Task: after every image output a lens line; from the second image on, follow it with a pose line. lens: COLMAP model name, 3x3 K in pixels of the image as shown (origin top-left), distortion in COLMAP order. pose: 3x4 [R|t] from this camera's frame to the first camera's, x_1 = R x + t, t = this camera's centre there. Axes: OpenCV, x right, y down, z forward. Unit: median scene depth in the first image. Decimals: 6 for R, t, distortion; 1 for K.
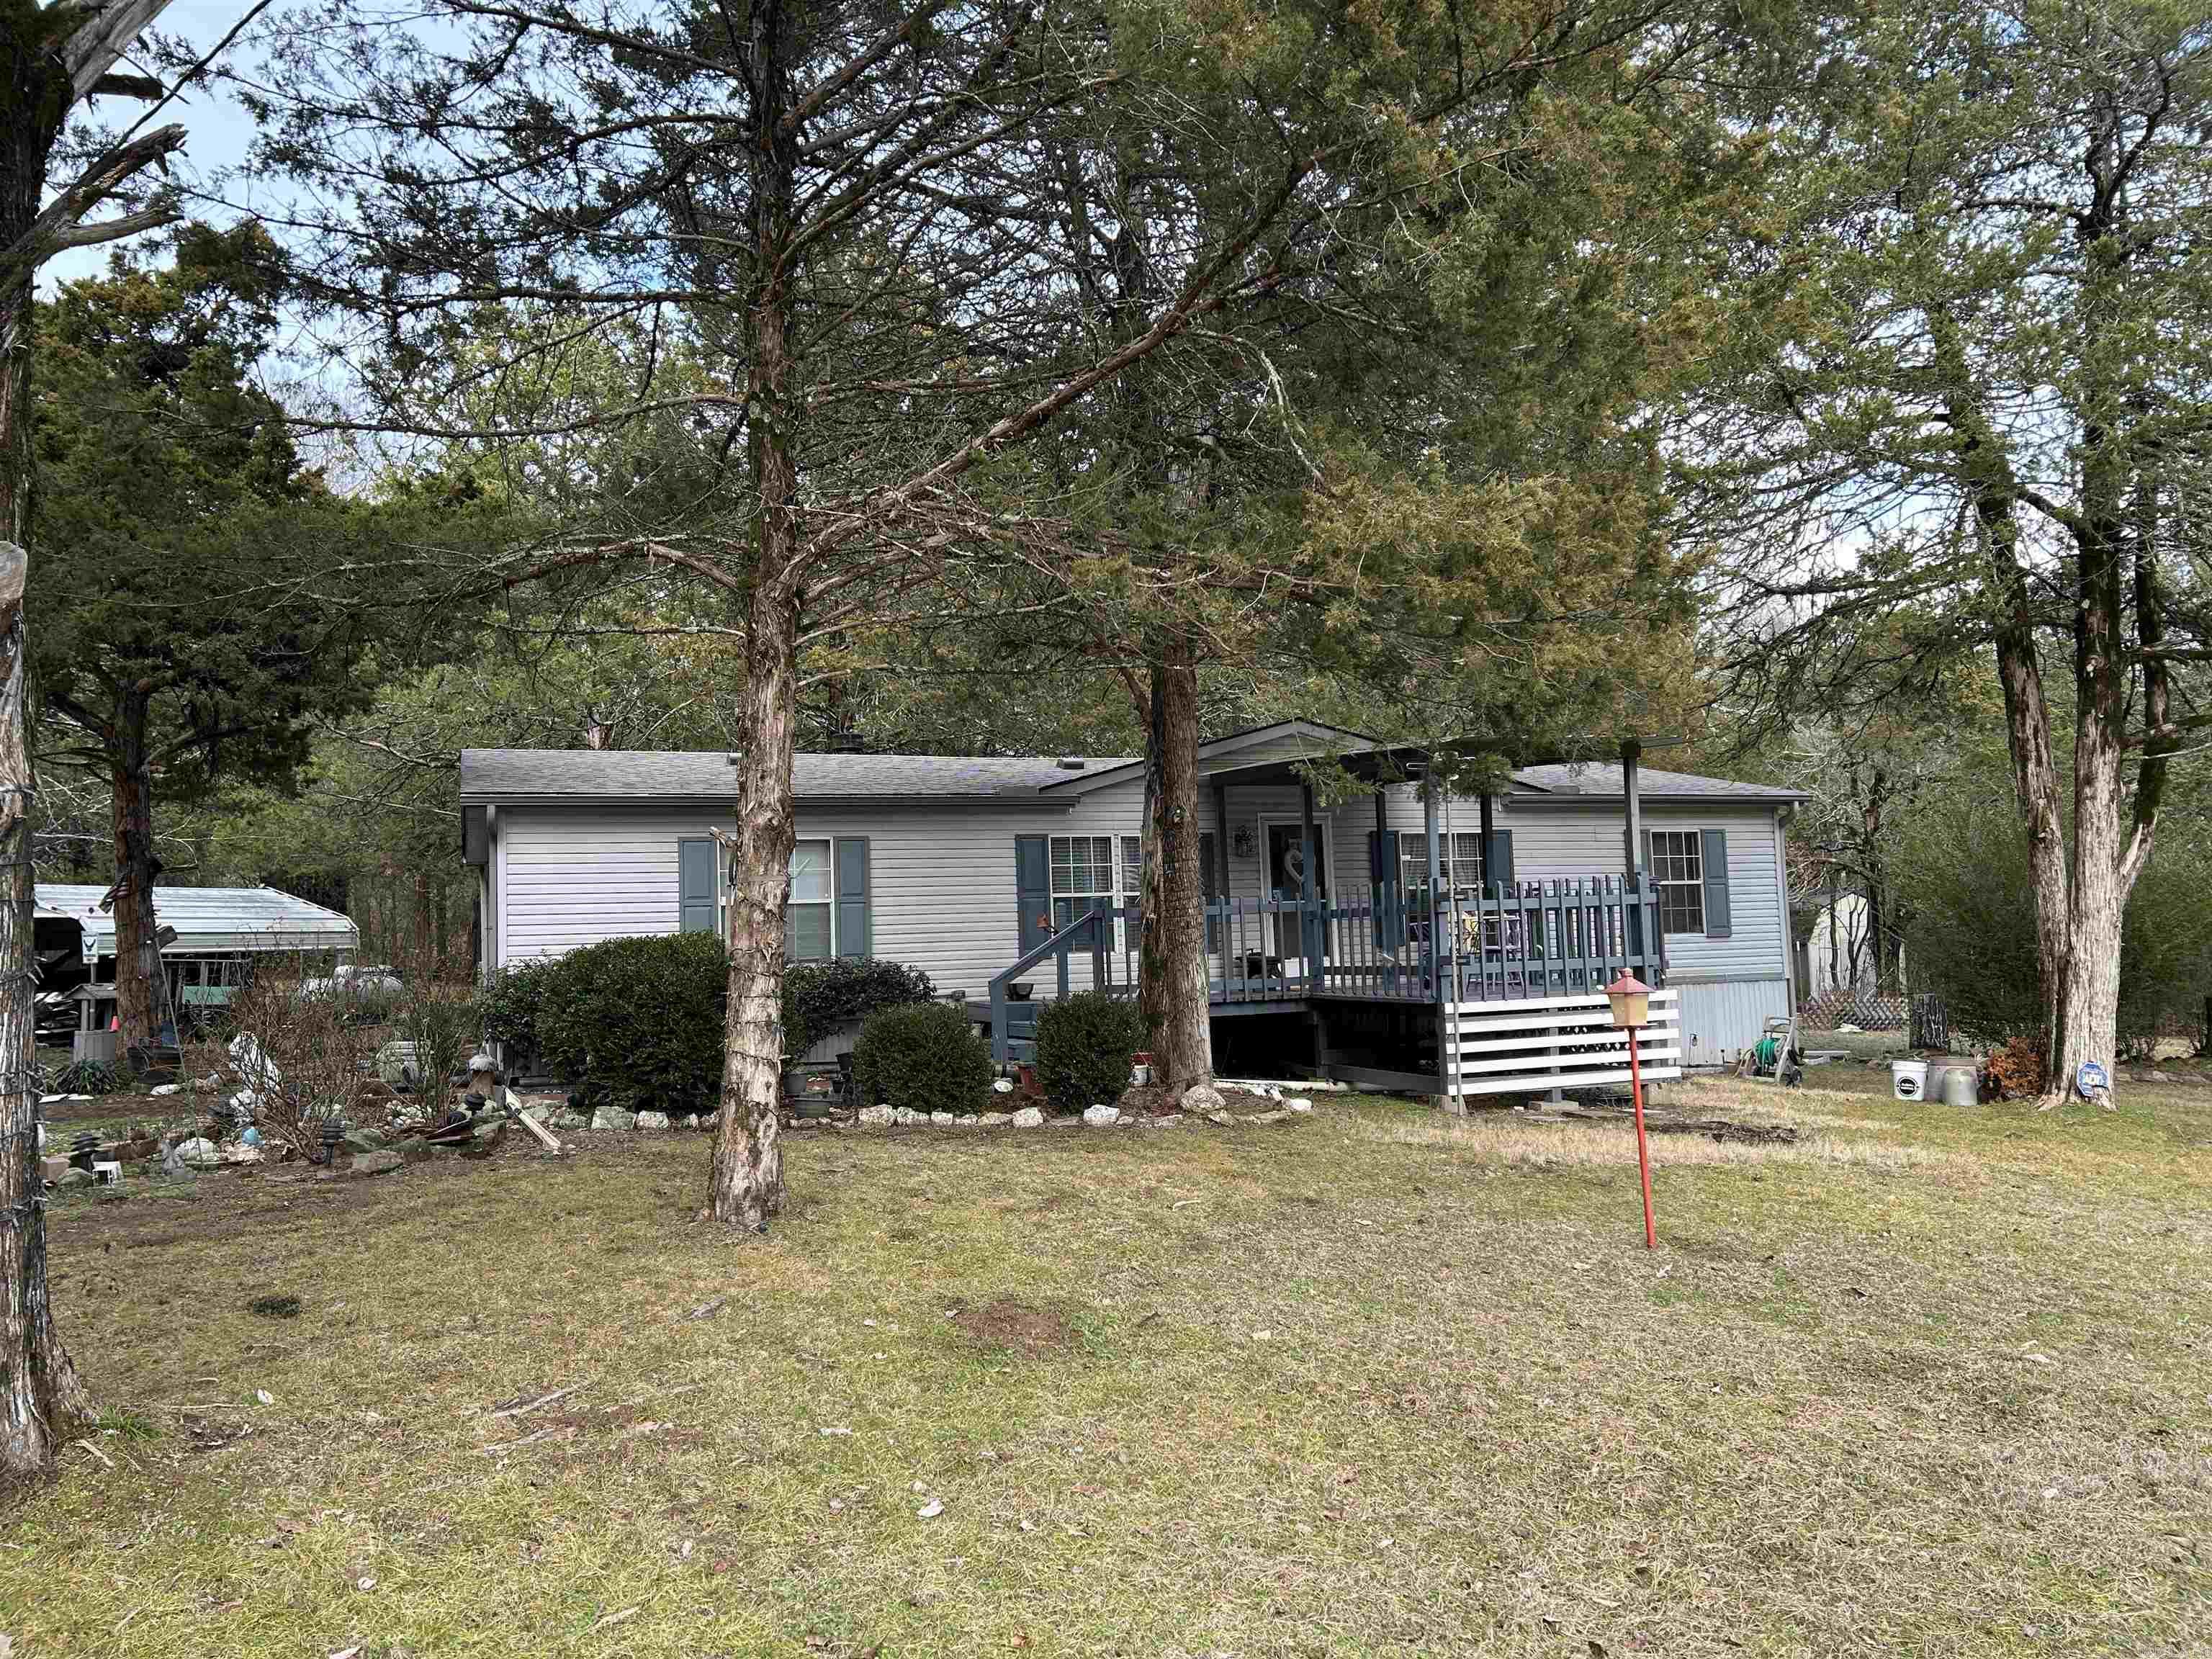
lens RADIAL K [[1659.2, 0, 1109.7], [0, 1659.2, 830.7], [0, 0, 1]] dist [0.005742, -0.002142]
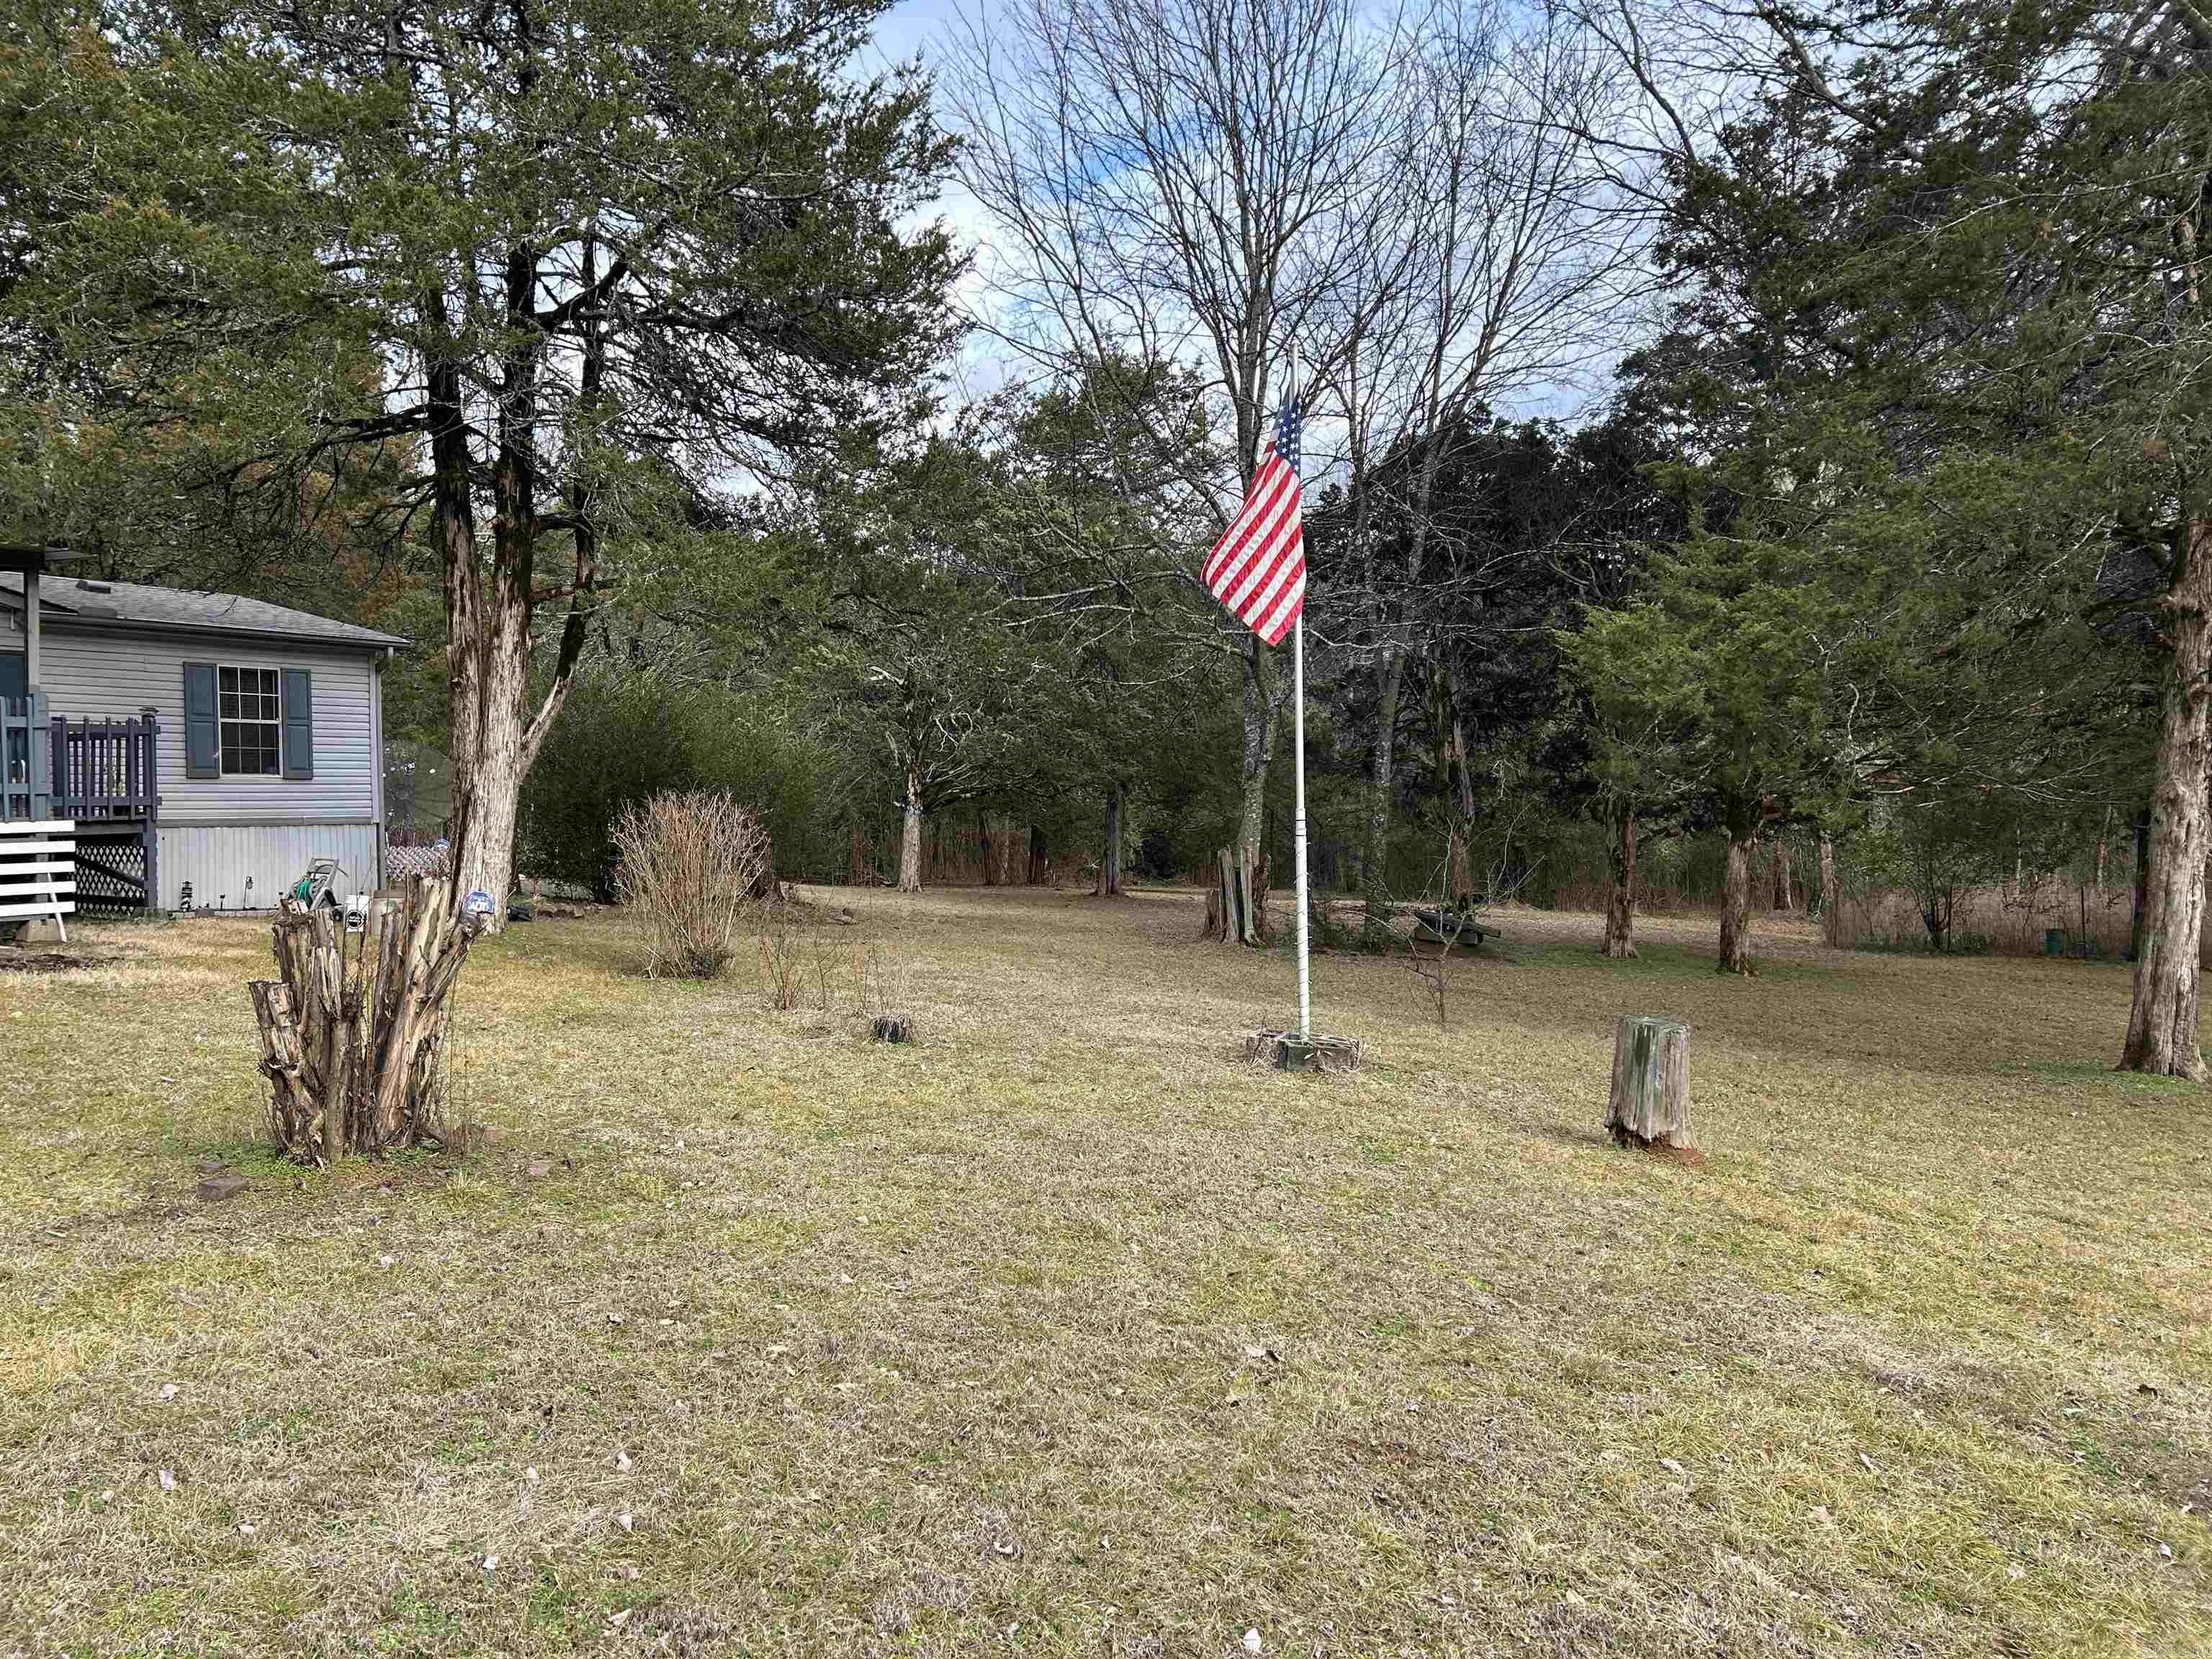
lens RADIAL K [[1659.2, 0, 1107.6], [0, 1659.2, 825.1], [0, 0, 1]] dist [0.005742, -0.002142]
pose [[0.808758, 0.015205, 0.587945, 0.250992], [-0.060316, 0.996539, 0.057196, 0.008524], [-0.585040, -0.081720, 0.806876, -0.101308]]
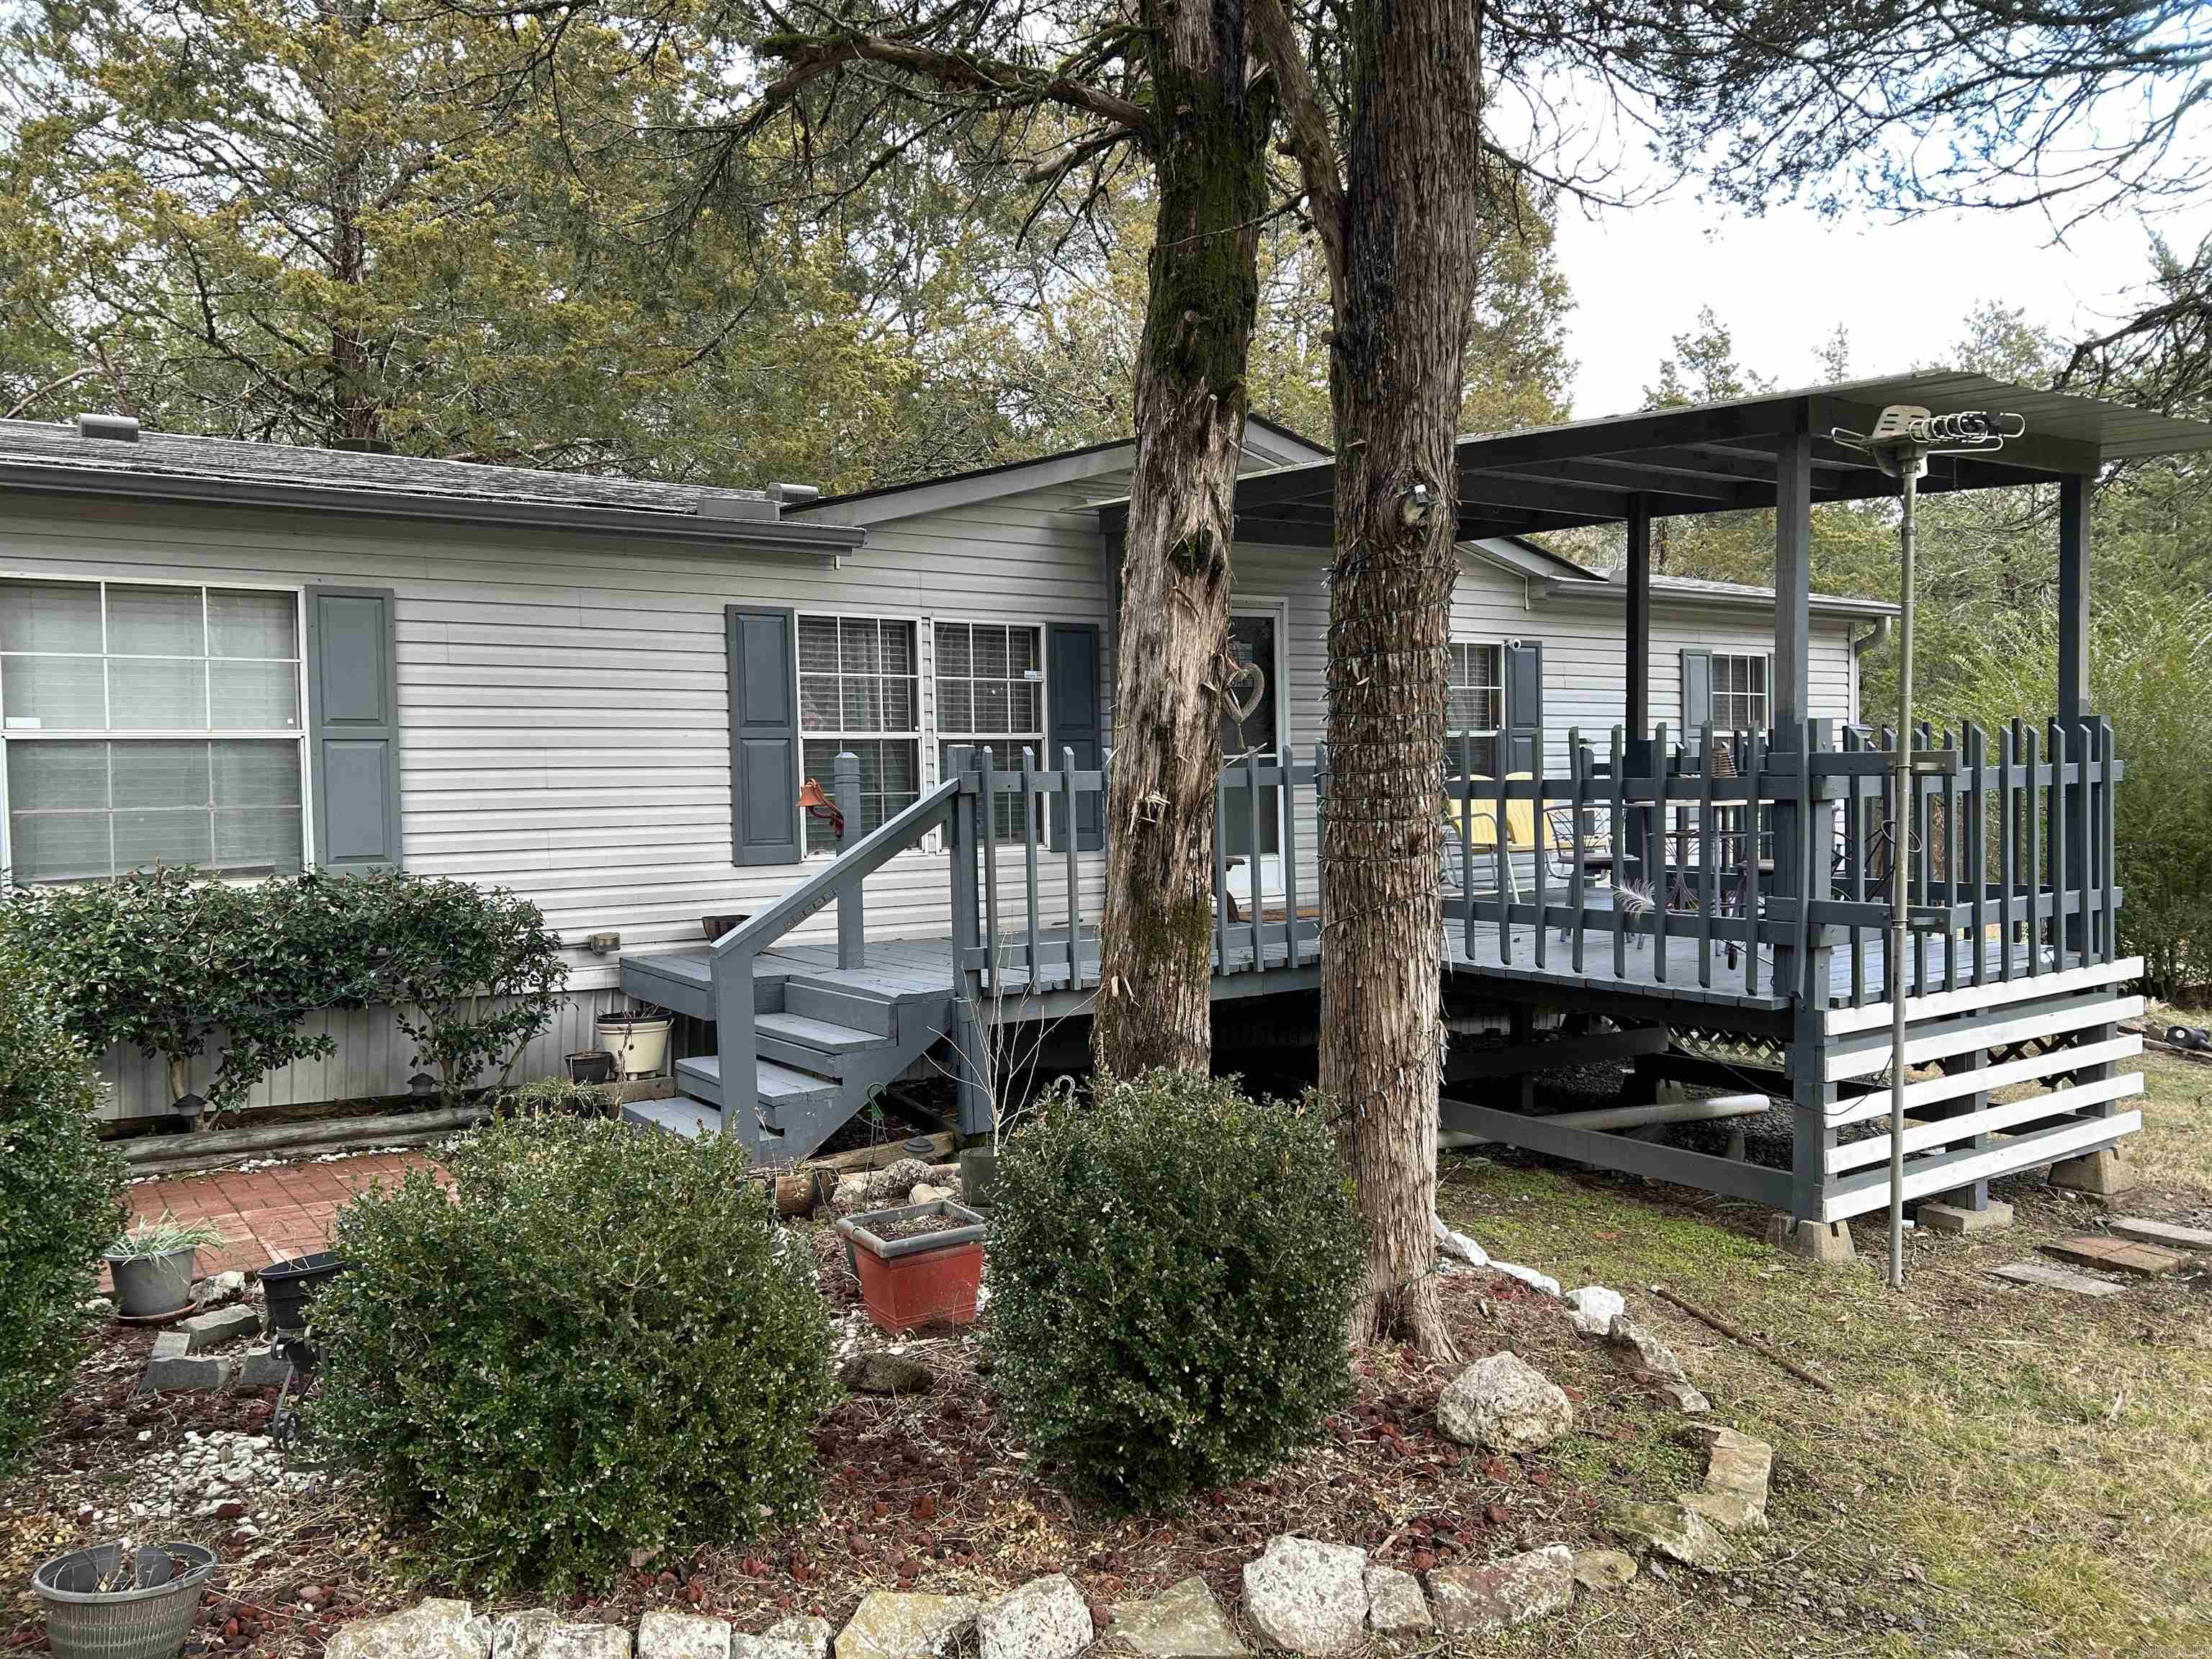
lens RADIAL K [[1659.2, 0, 1105.8], [0, 1659.2, 826.8], [0, 0, 1]] dist [0.005742, -0.002142]
pose [[0.966961, 0.008799, 0.254771, -0.087225], [-0.033585, 0.995090, 0.093100, 0.021229], [-0.252701, -0.098581, 0.962509, 0.612894]]
